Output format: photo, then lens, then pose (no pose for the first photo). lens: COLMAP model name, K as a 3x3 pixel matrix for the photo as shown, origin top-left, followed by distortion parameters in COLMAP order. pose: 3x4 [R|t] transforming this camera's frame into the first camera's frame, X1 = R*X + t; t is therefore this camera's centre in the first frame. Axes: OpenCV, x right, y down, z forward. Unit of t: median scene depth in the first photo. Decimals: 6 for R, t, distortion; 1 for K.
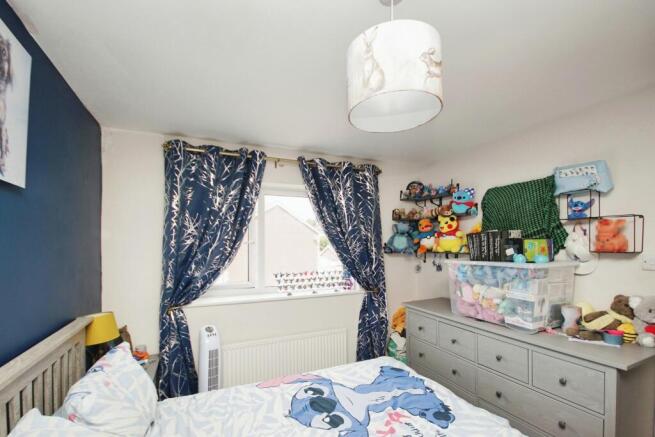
lens RADIAL K [[302.3, 0, 327.7], [0, 302.3, 248.0], [0, 0, 1]] dist [-0.000414, -0.000059]
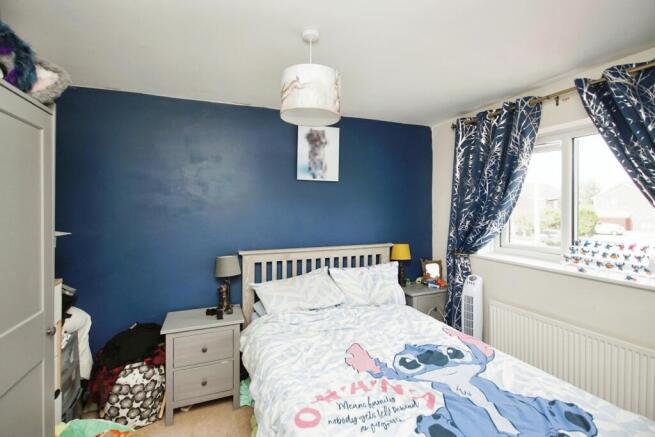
lens RADIAL K [[296.6, 0, 324.7], [0, 296.6, 207.0], [0, 0, 1]] dist [-0.001770, -0.000302]
pose [[-0.047398, 0.004605, -0.998865, 0.753198], [-0.007738, 0.999958, 0.004977, 0.002517], [0.998846, 0.007965, -0.047360, 0.509154]]
